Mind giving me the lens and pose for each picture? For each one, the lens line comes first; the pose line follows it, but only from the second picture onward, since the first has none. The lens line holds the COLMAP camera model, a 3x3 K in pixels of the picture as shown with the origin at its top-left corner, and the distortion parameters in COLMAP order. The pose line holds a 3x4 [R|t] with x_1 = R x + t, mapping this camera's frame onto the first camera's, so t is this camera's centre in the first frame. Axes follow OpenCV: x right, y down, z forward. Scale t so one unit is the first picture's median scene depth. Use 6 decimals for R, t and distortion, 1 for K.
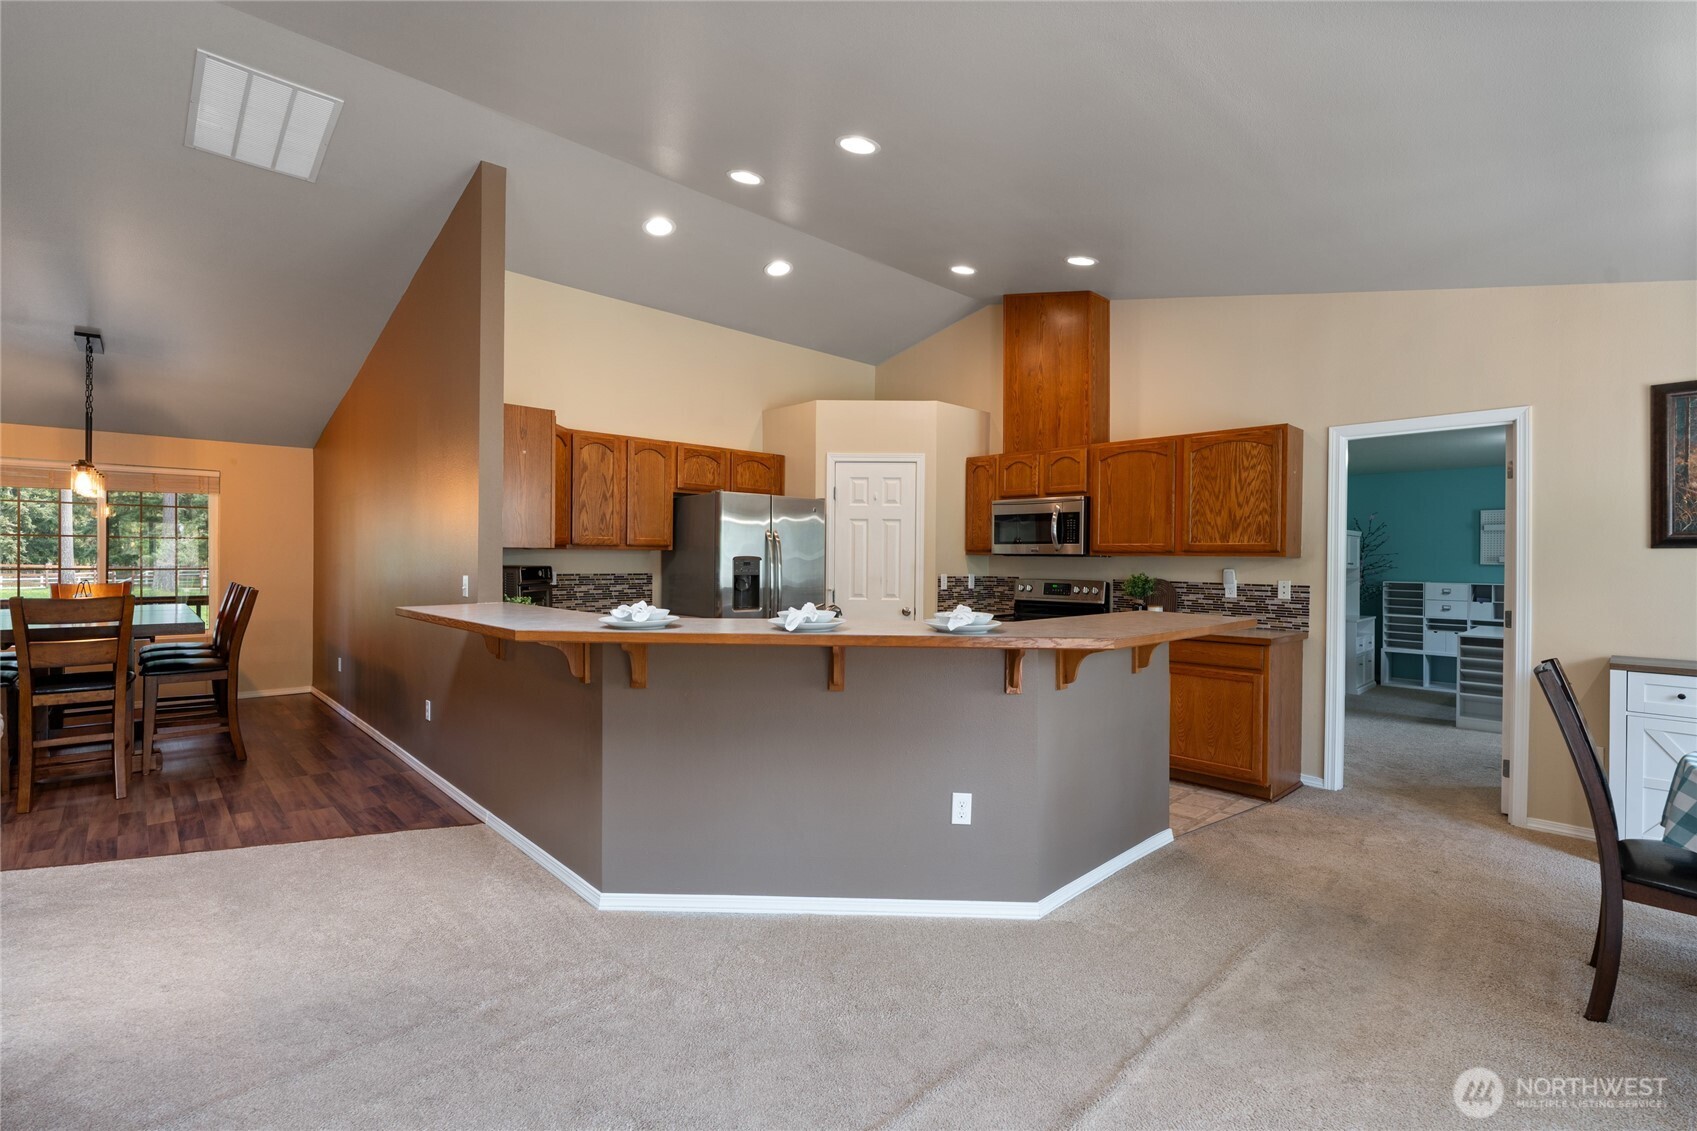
lens RADIAL K [[765.3, 0, 848.0], [0, 765.3, 561.7], [0, 0, 1]] dist [-0.006082, 0.000942]
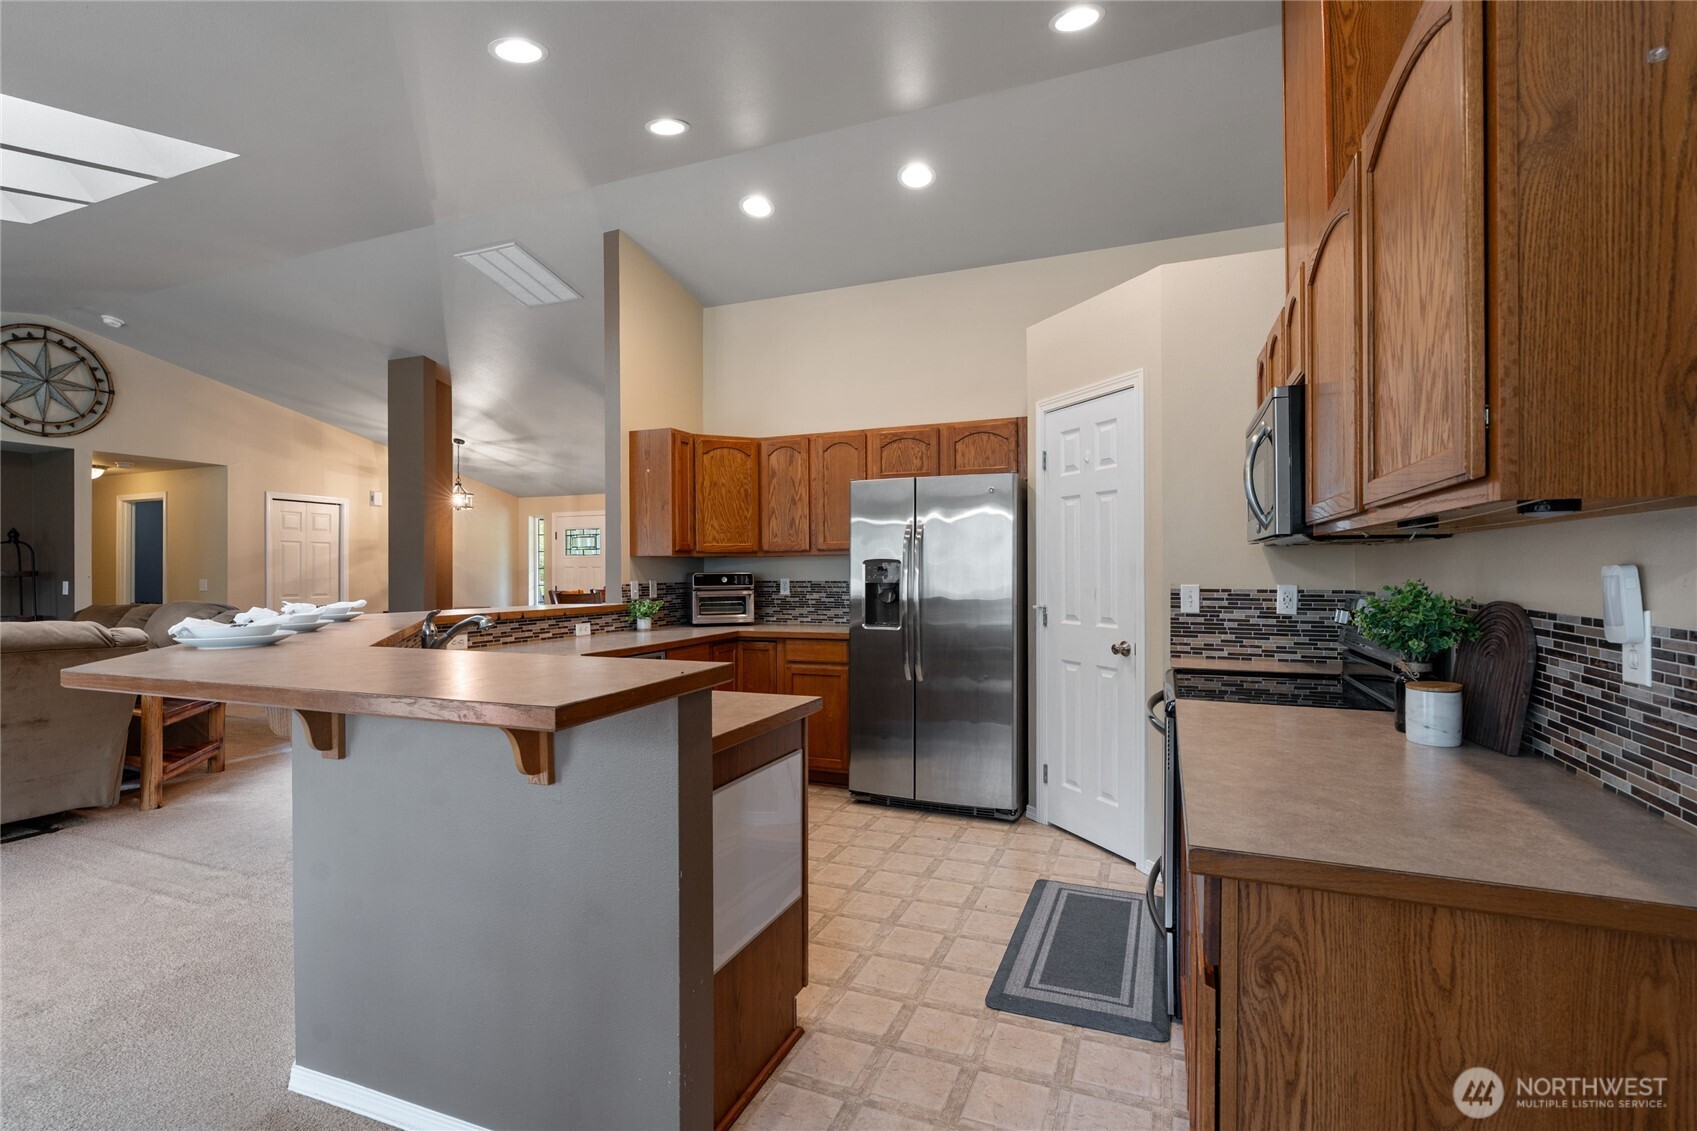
lens RADIAL K [[765.3, 0, 846.6], [0, 765.3, 570.0], [0, 0, 1]] dist [-0.006082, 0.000942]
pose [[0.425379, -0.011022, -0.904948, 0.589234], [0.004972, 0.999939, -0.009842, 0.012190], [0.905002, -0.000313, 0.425408, 0.657023]]
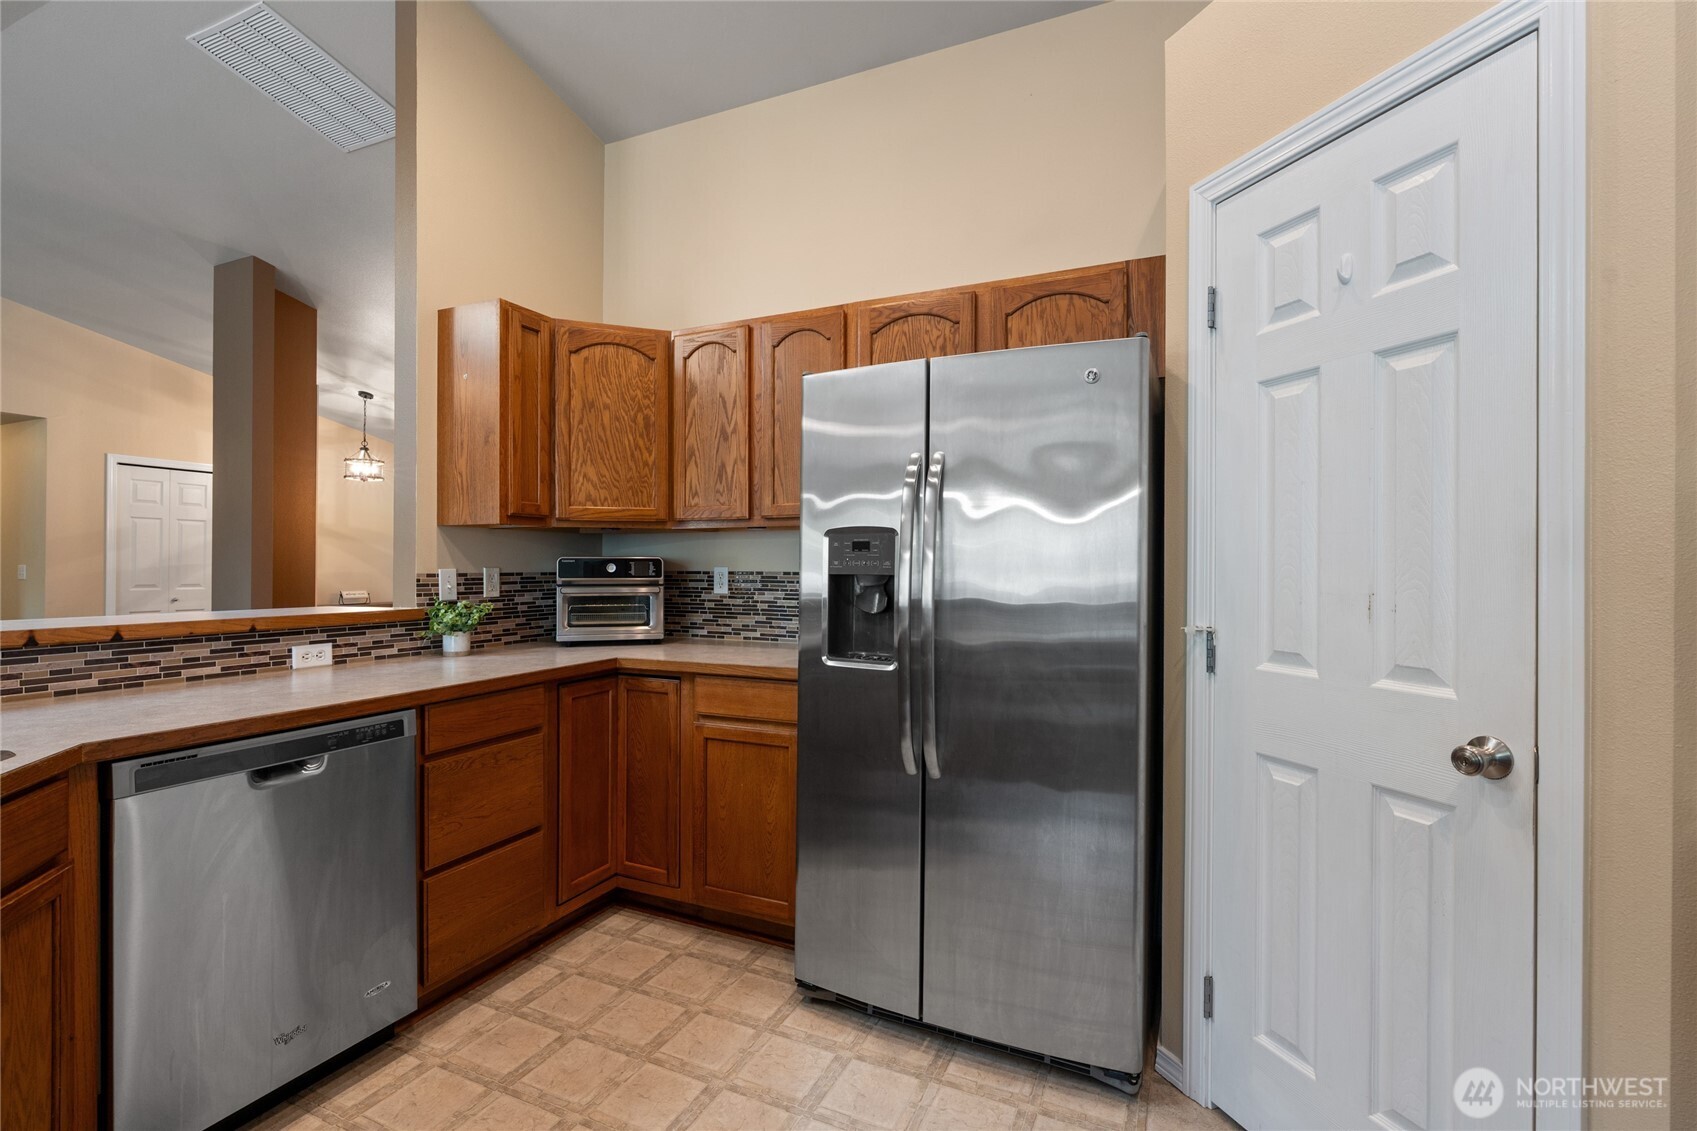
lens RADIAL K [[765.3, 0, 834.7], [0, 765.3, 564.4], [0, 0, 1]] dist [-0.006082, 0.000942]
pose [[0.375013, -0.008487, -0.926981, 0.238128], [-0.003449, 0.999938, -0.010550, 0.017102], [0.927013, 0.007153, 0.374961, 0.873859]]
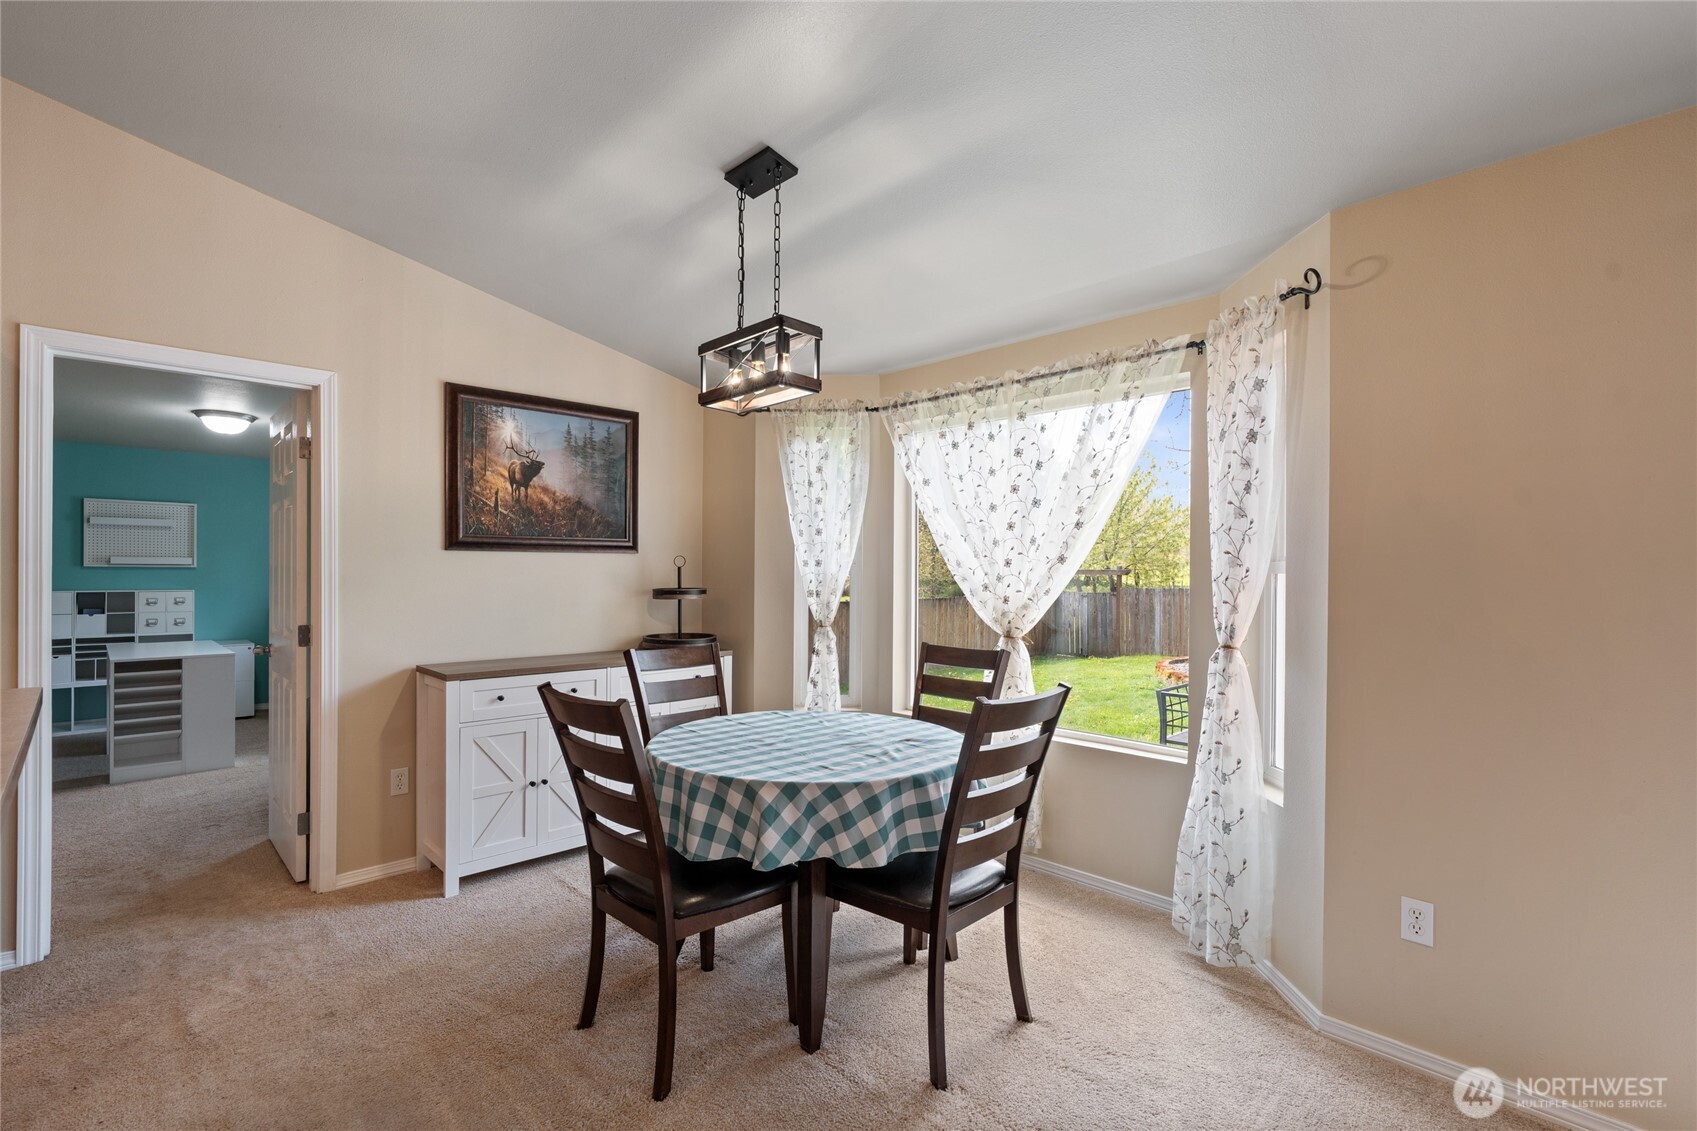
lens RADIAL K [[765.3, 0, 850.4], [0, 765.3, 571.5], [0, 0, 1]] dist [-0.006082, 0.000942]
pose [[-0.010968, -0.007190, 0.999914, 0.053206], [-0.003709, 0.999968, 0.007150, 0.000713], [-0.999933, -0.003630, -0.010995, 0.350307]]
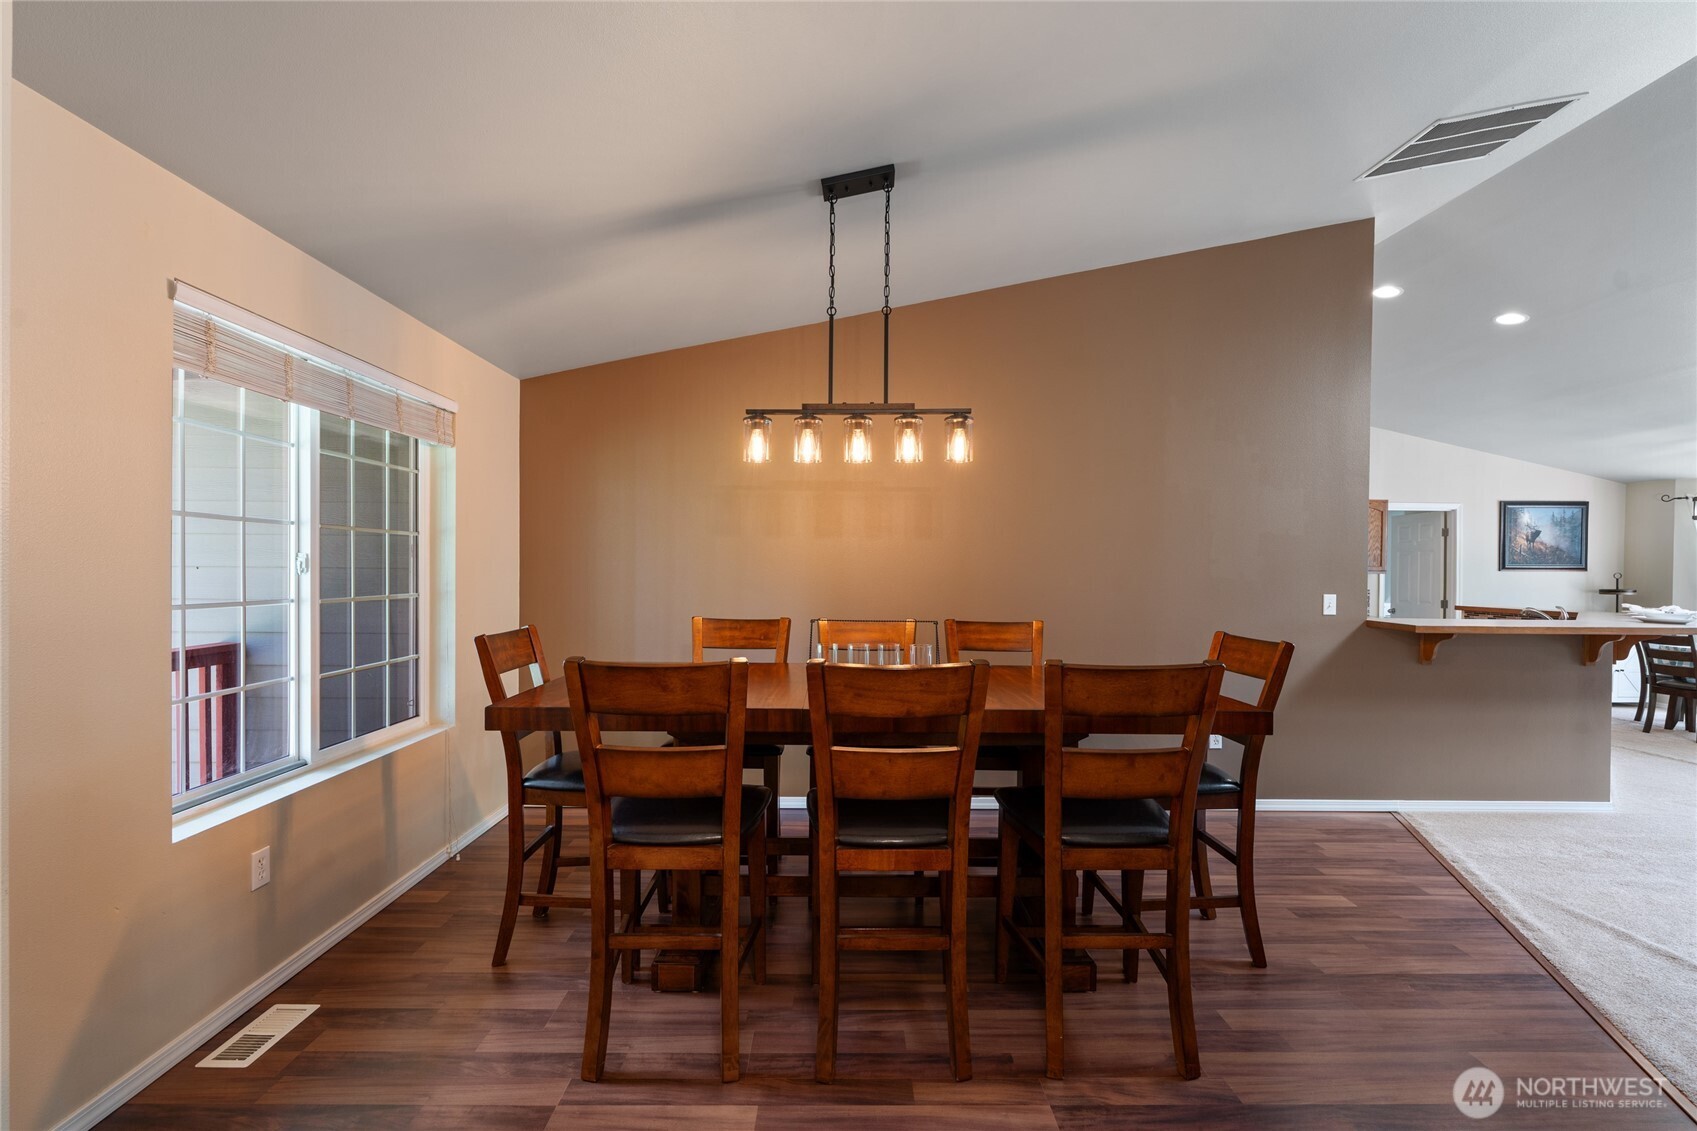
lens RADIAL K [[765.3, 0, 842.9], [0, 765.3, 574.4], [0, 0, 1]] dist [-0.006082, 0.000942]
pose [[0.681028, -0.005006, 0.732241, -1.414580], [-0.002807, 0.999951, 0.009447, -0.016452], [-0.732252, -0.008490, 0.680980, 0.625297]]
